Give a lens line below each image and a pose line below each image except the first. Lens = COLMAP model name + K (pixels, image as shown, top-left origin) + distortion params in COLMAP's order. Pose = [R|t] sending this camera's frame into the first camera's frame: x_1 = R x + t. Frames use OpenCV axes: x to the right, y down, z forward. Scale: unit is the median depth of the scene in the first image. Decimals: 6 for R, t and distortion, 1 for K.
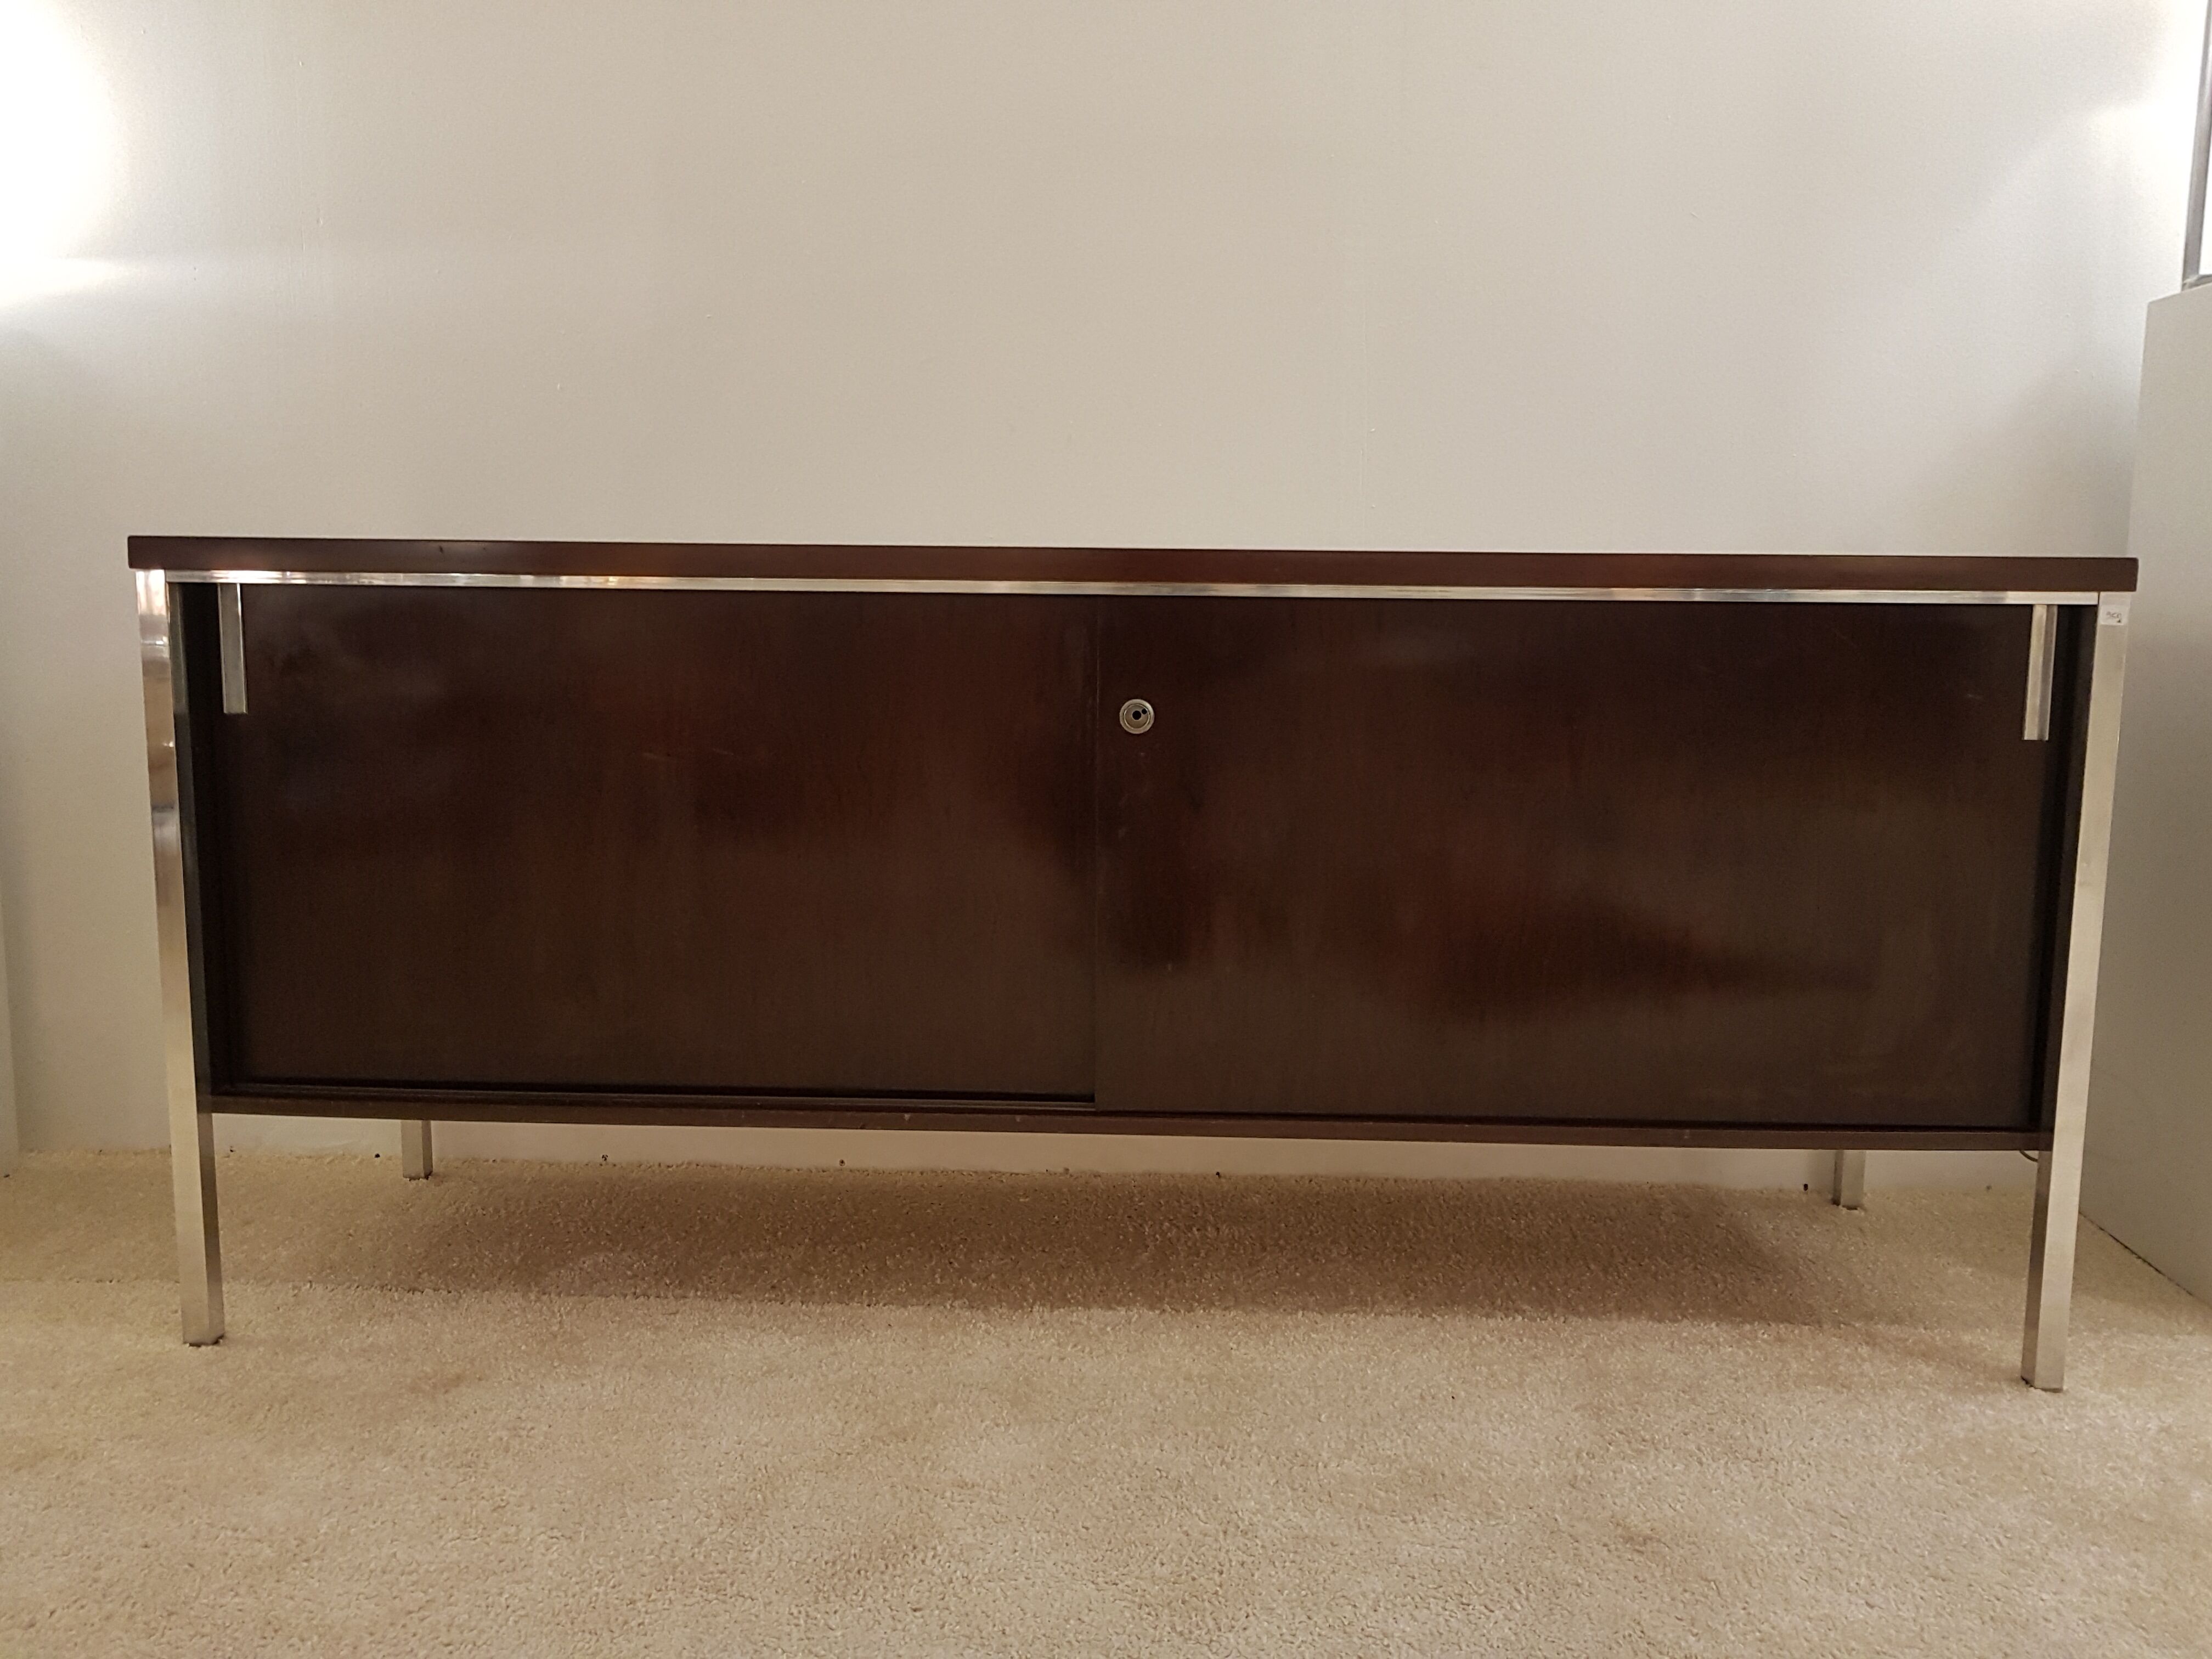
lens RADIAL K [[1683.8, 0, 1113.5], [0, 1683.8, 833.5], [0, 0, 1]] dist [-0.026927, 0.035662]
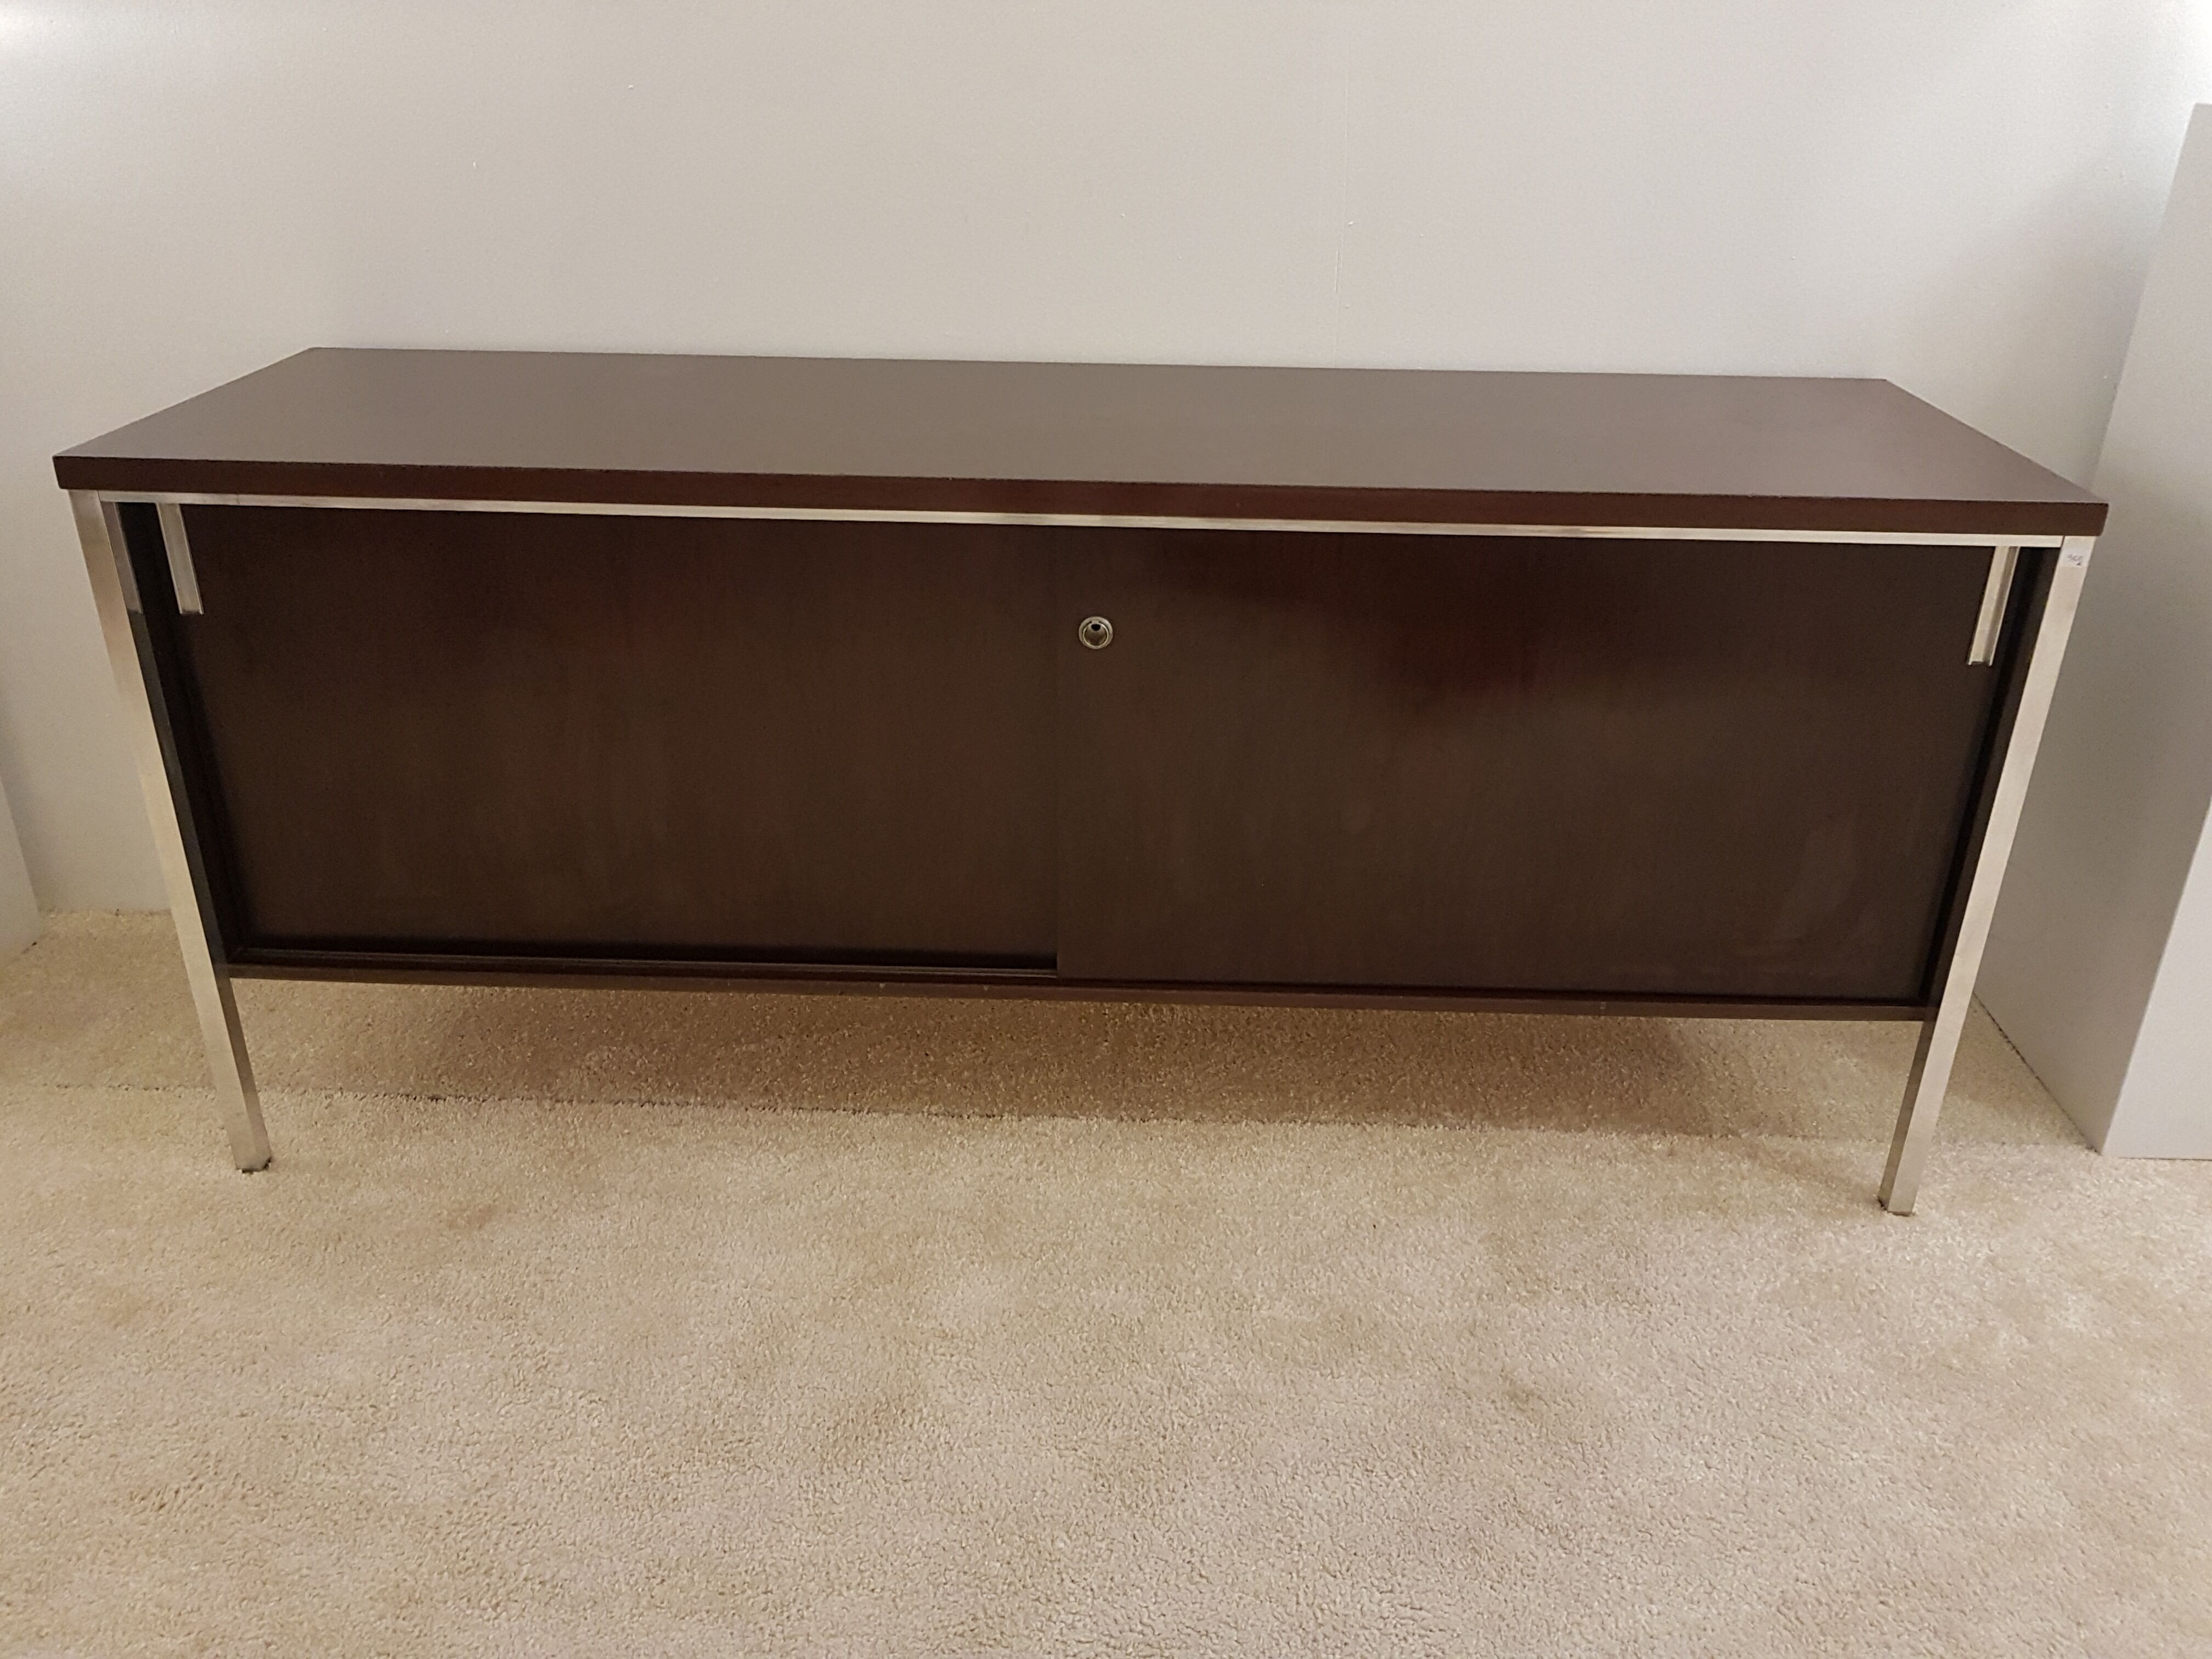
lens RADIAL K [[1670.2, 0, 1106.0], [0, 1670.2, 829.5], [0, 0, 1]] dist [-0.011081, 0.009762]
pose [[0.999914, -0.000932, 0.013093, 0.006611], [-0.003113, 0.952173, 0.305544, -0.268240], [-0.012752, -0.305558, 0.952088, 0.012534]]
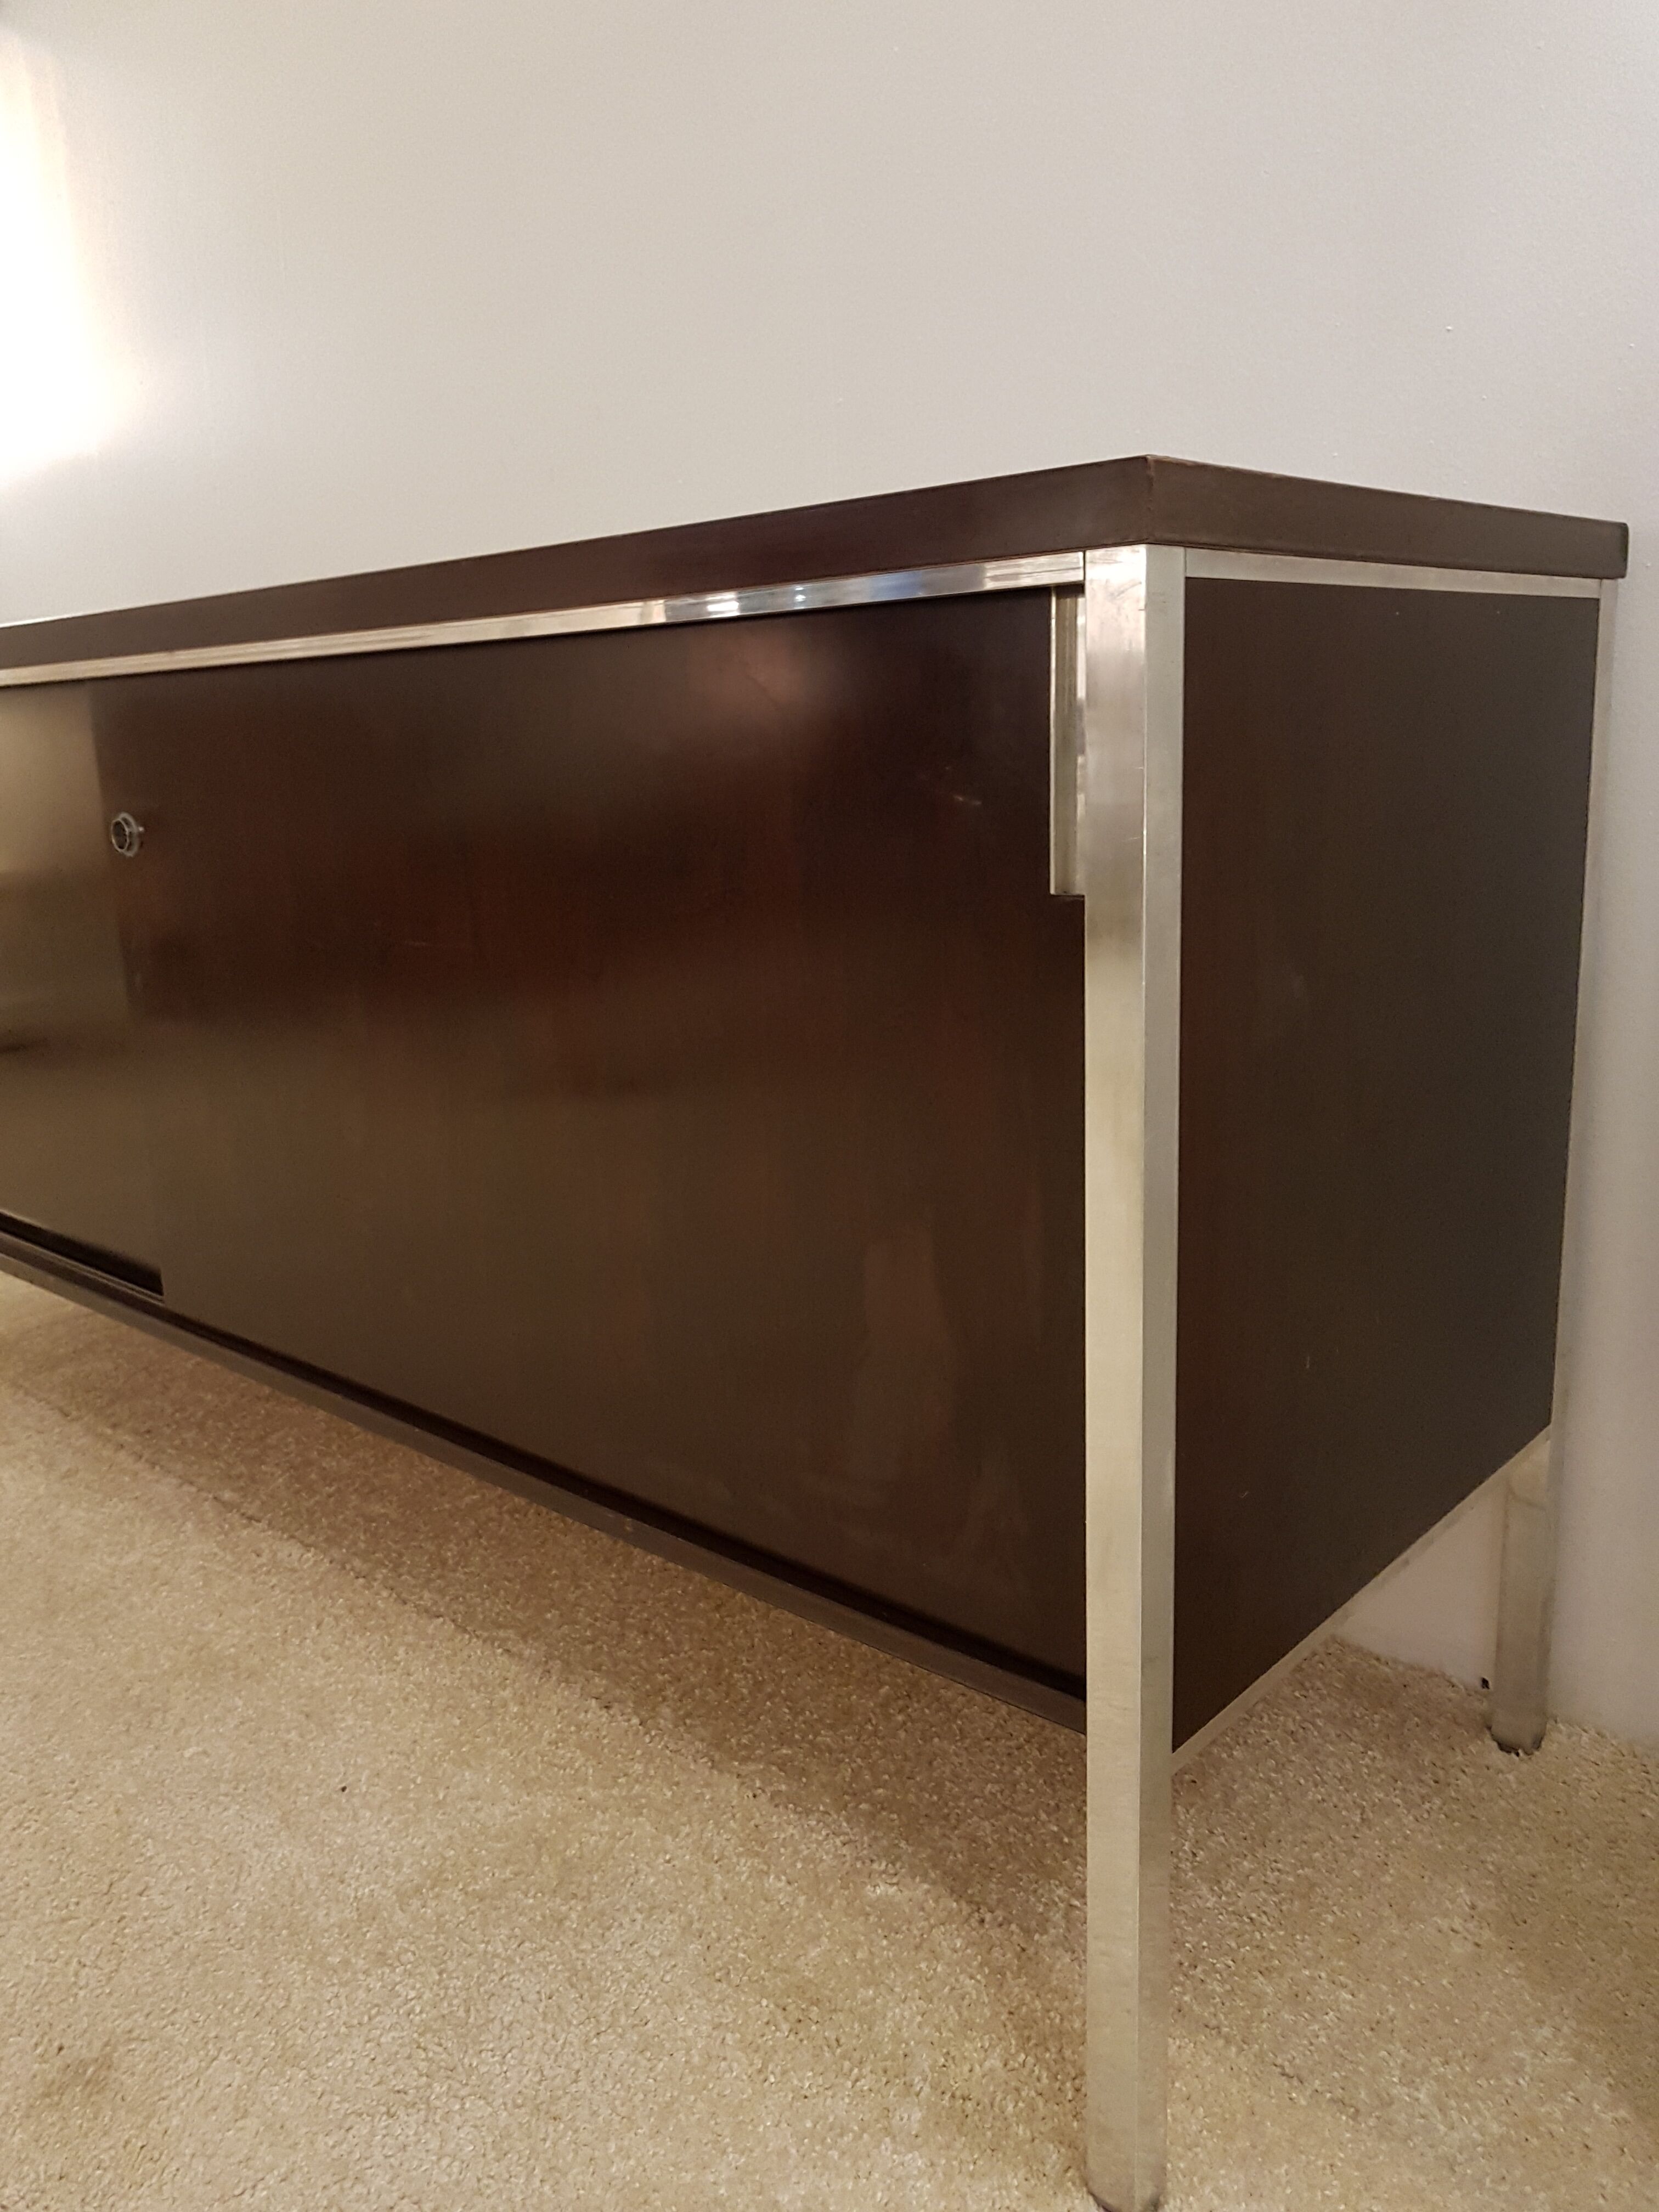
lens RADIAL K [[1670.2, 0, 824.0], [0, 1670.2, 1107.7], [0, 0, 1]] dist [-0.011081, 0.009762]
pose [[0.776957, 0.106715, -0.620443, 0.793730], [-0.052655, 0.993091, 0.104872, -0.041700], [0.627348, -0.048812, 0.777208, 0.602367]]
